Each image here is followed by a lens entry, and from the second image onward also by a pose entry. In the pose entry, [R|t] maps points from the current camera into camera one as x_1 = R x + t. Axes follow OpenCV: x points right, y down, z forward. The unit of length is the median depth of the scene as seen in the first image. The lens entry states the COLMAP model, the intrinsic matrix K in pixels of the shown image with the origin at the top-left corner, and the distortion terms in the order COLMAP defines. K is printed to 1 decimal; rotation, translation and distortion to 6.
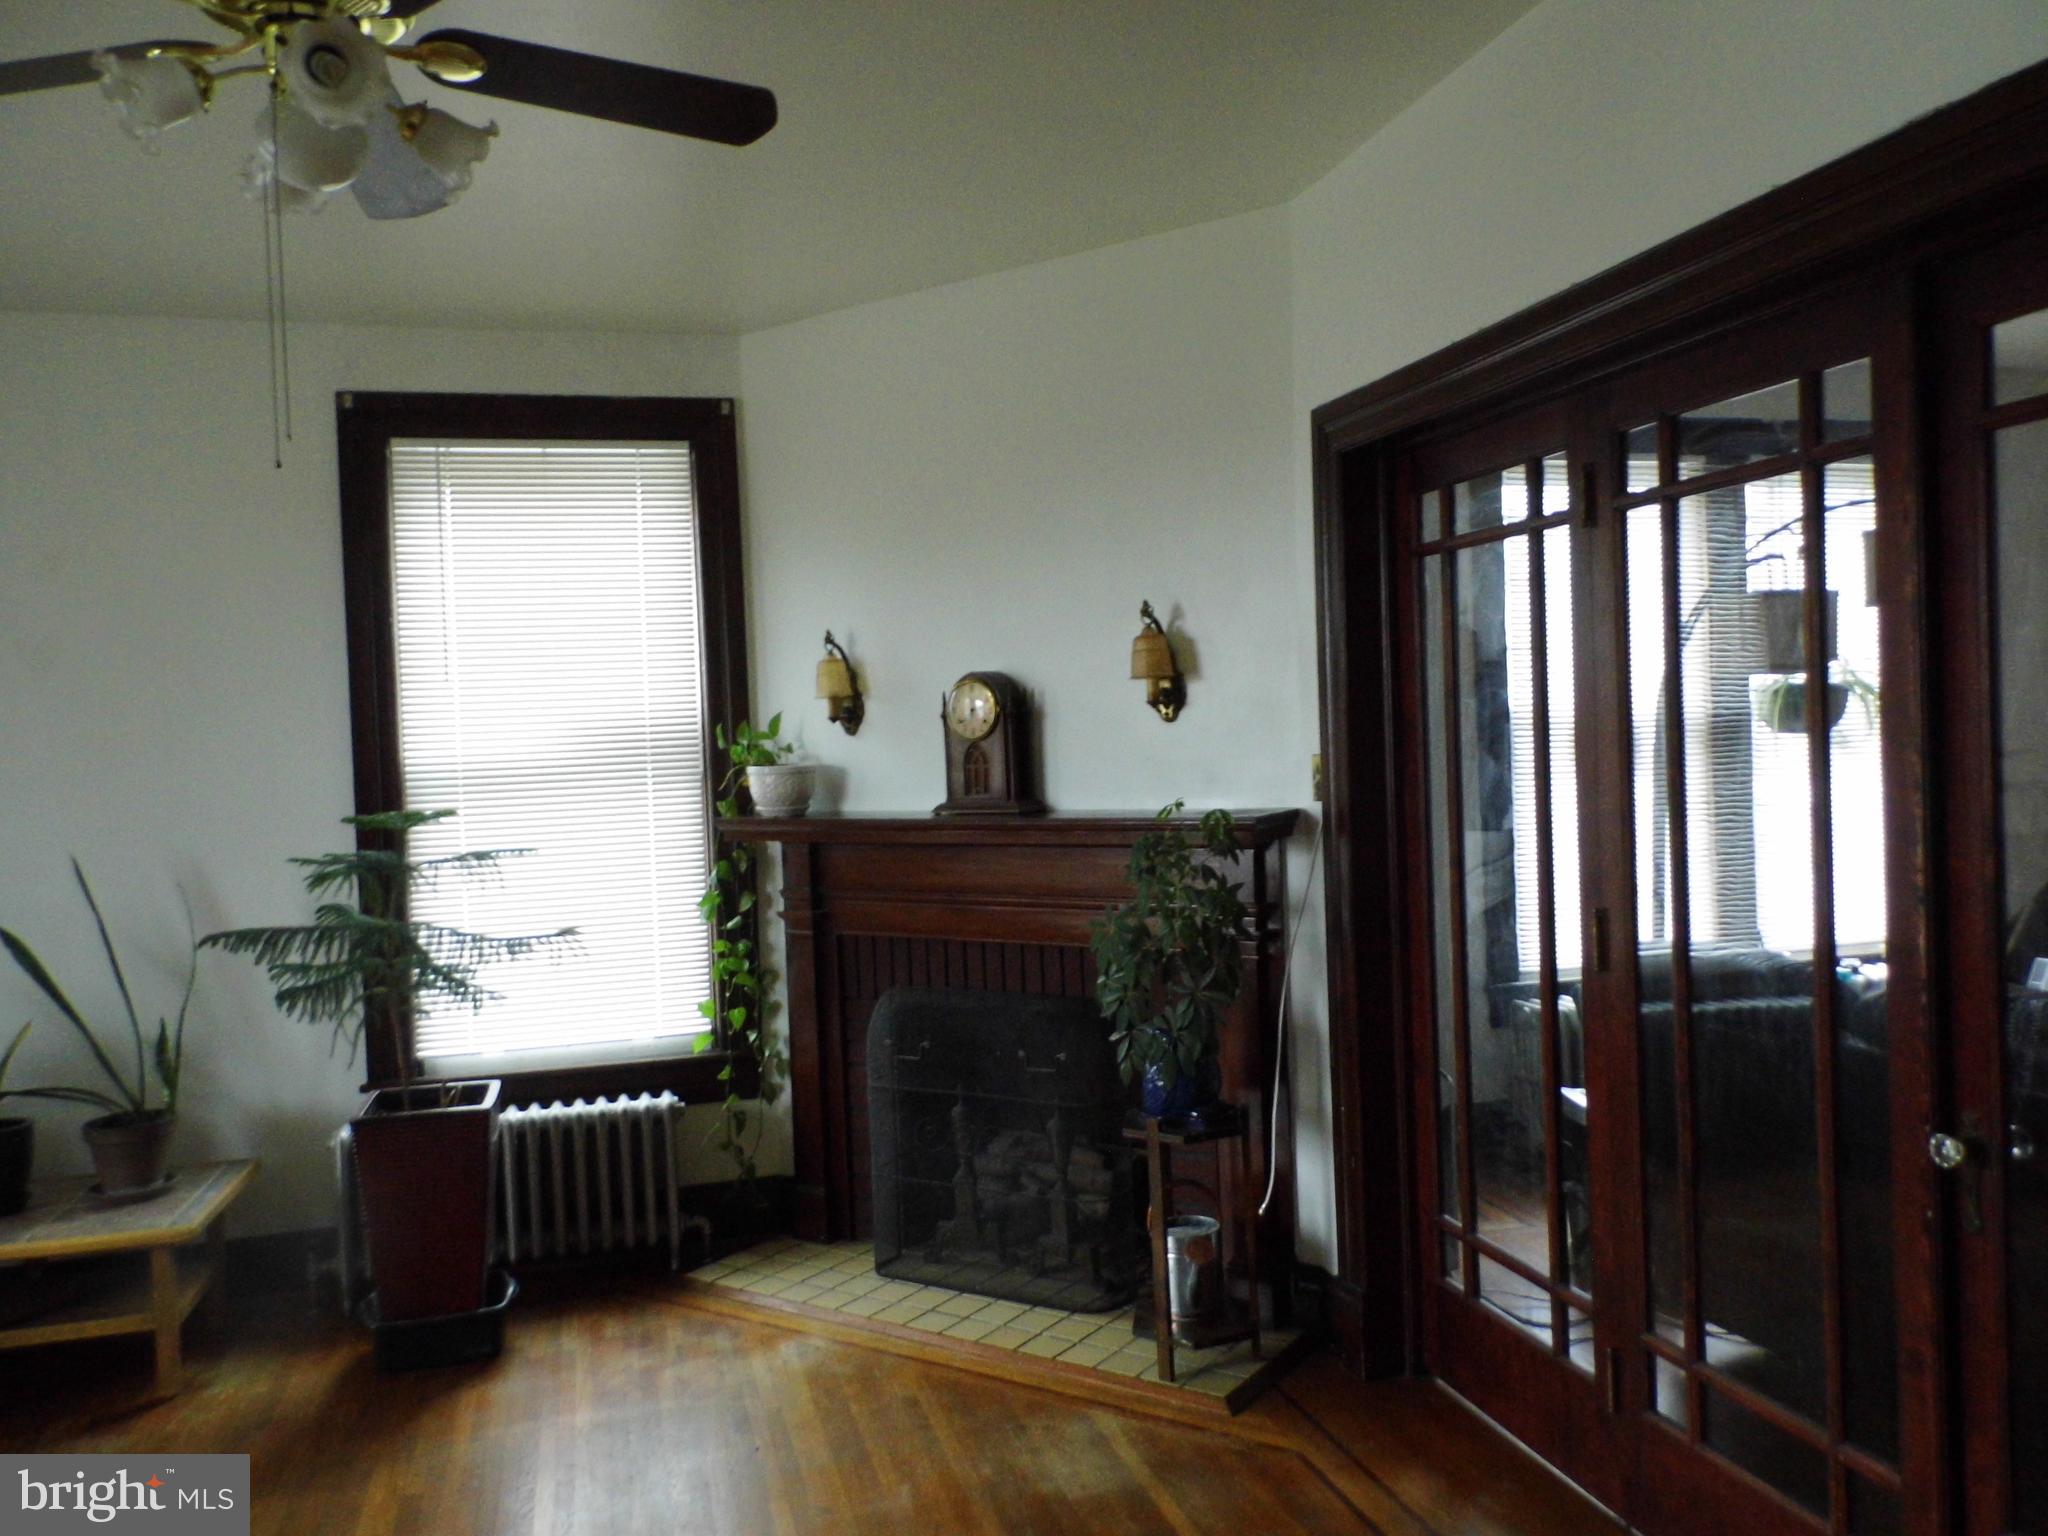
lens RADIAL K [[1594.8, 0, 1023.1], [0, 1594.8, 765.8], [0, 0, 1]] dist [0.030981, -0.022954]
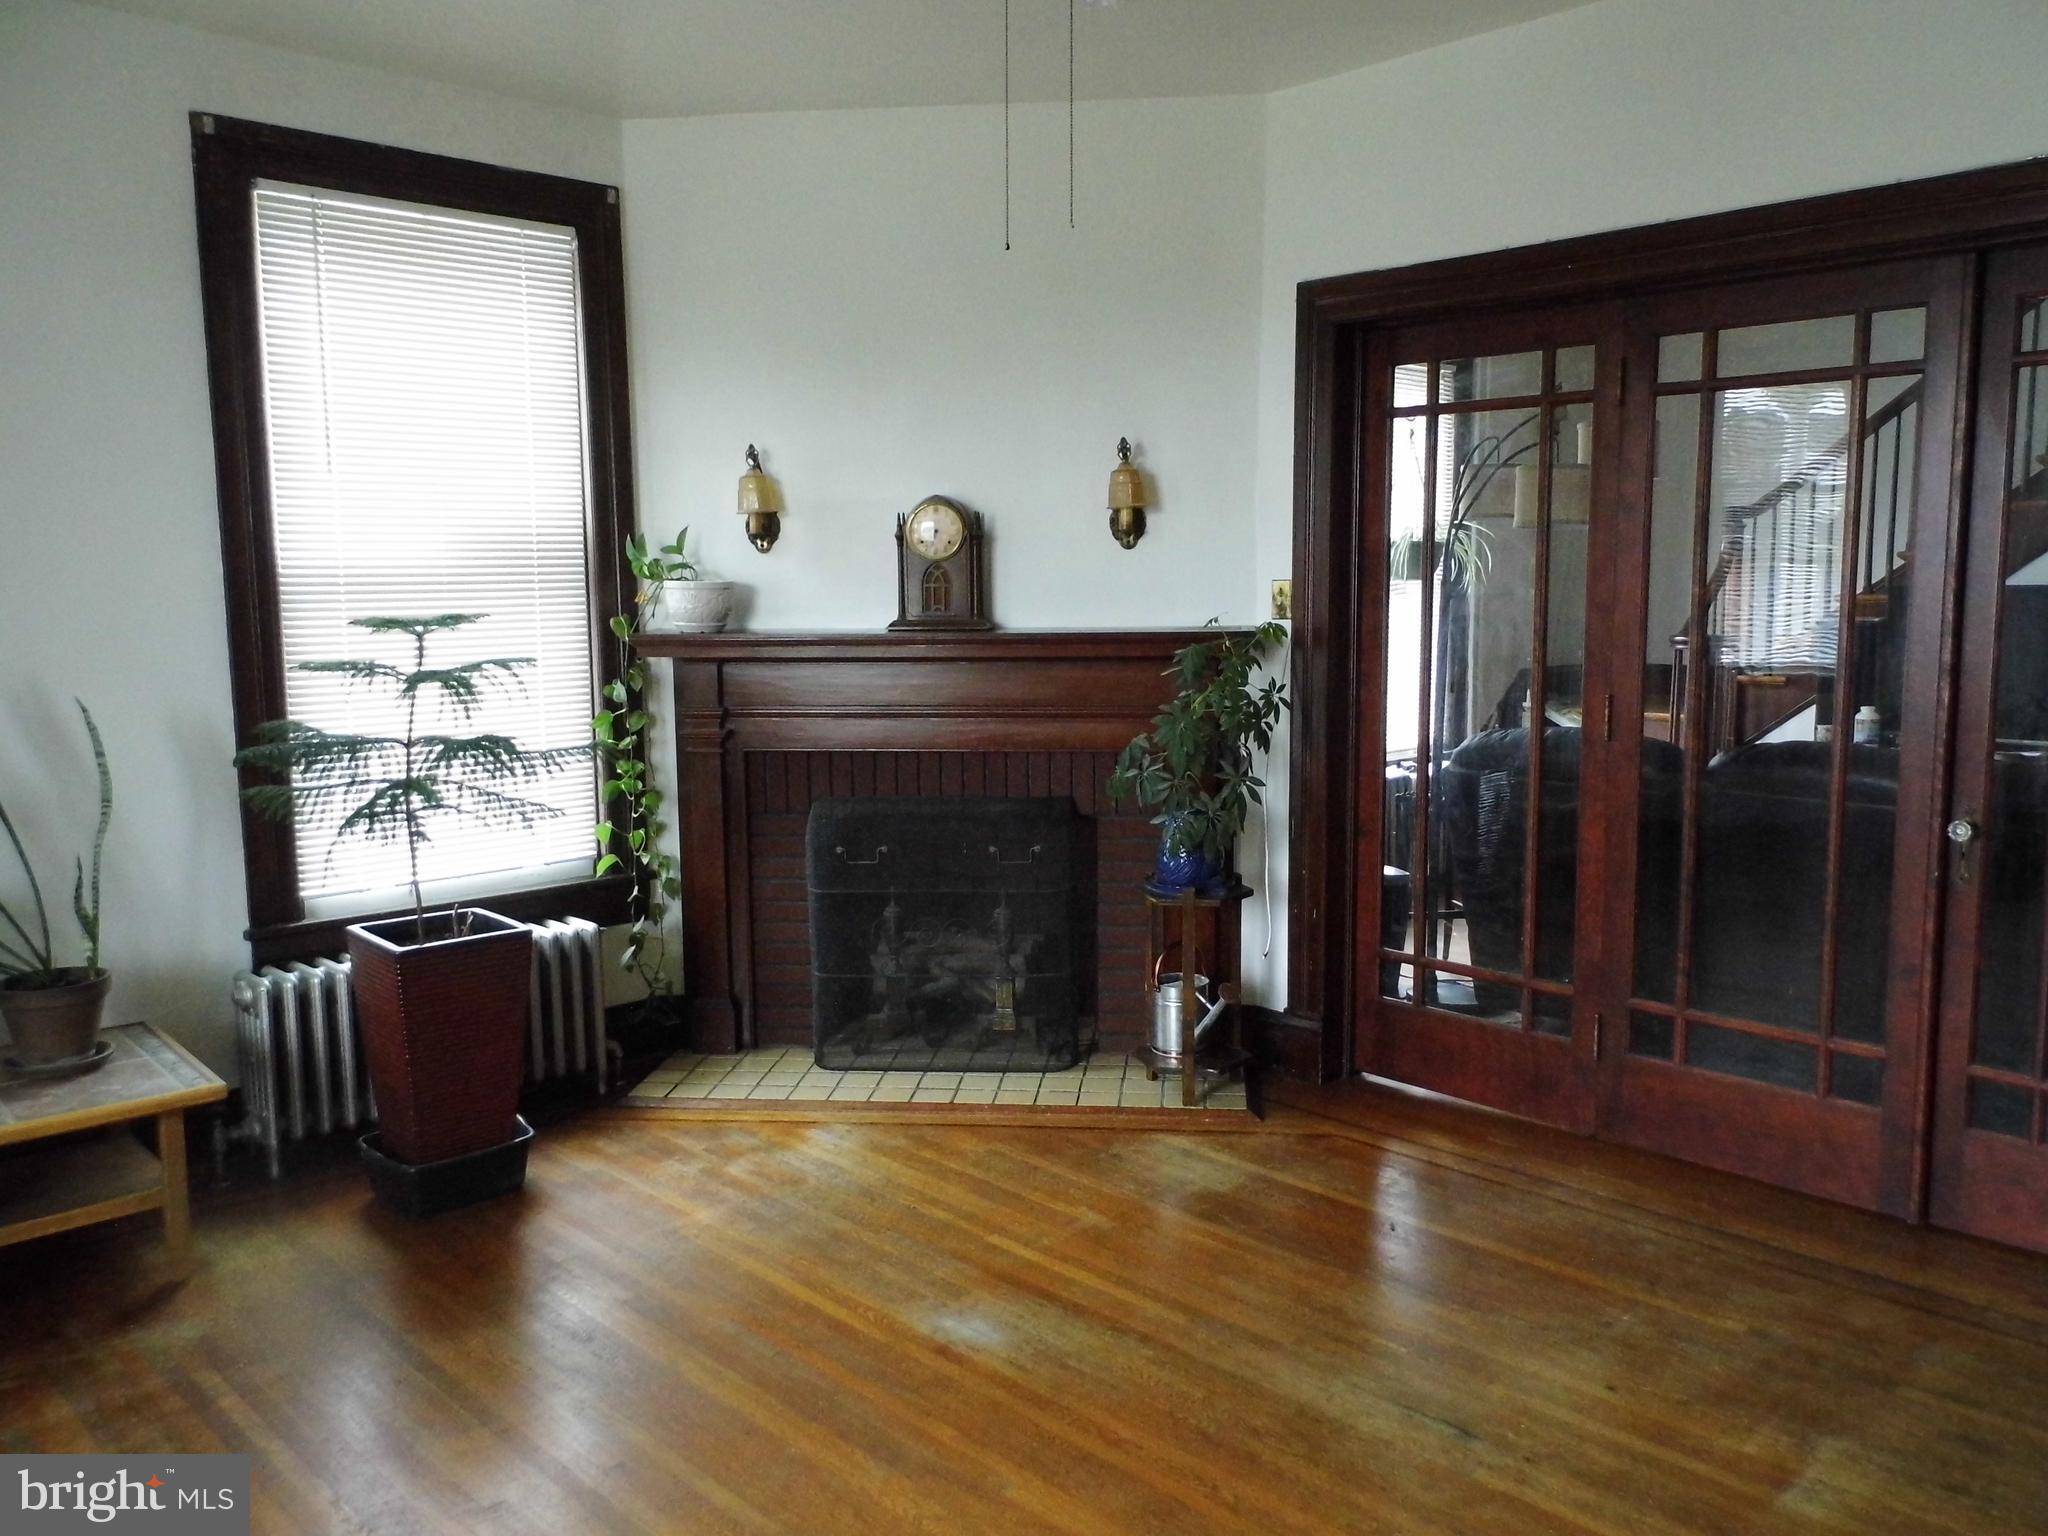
lens RADIAL K [[1594.8, 0, 1038.6], [0, 1594.8, 760.7], [0, 0, 1]] dist [0.030981, -0.022954]
pose [[0.878217, -0.024746, 0.477622, -0.476831], [-0.016871, 0.996436, 0.082646, 0.027896], [-0.477964, -0.080639, 0.874670, 0.032250]]
